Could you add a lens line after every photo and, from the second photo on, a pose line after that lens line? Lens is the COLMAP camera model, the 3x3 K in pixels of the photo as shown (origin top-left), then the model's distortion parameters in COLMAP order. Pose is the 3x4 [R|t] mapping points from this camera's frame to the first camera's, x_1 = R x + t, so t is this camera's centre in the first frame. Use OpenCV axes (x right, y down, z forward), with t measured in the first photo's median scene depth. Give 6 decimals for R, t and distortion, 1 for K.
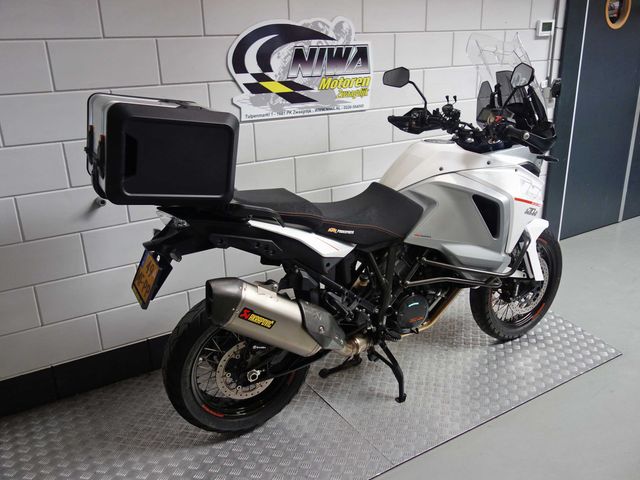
lens RADIAL K [[593.8, 0, 320.0], [0, 593.8, 240.0], [0, 0, 1]] dist [0.009260, 0.005654]
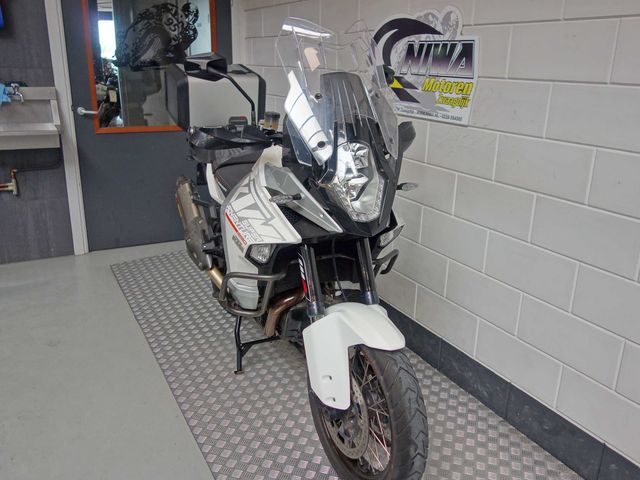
lens RADIAL K [[561.0, 0, 320.0], [0, 561.0, 240.0], [0, 0, 1]] dist [-0.003608, 0.001123]
pose [[-0.087365, 0.322321, -0.942590, 0.901333], [-0.343503, 0.878429, 0.332218, -0.289377], [0.935079, 0.352807, 0.033974, 0.928896]]
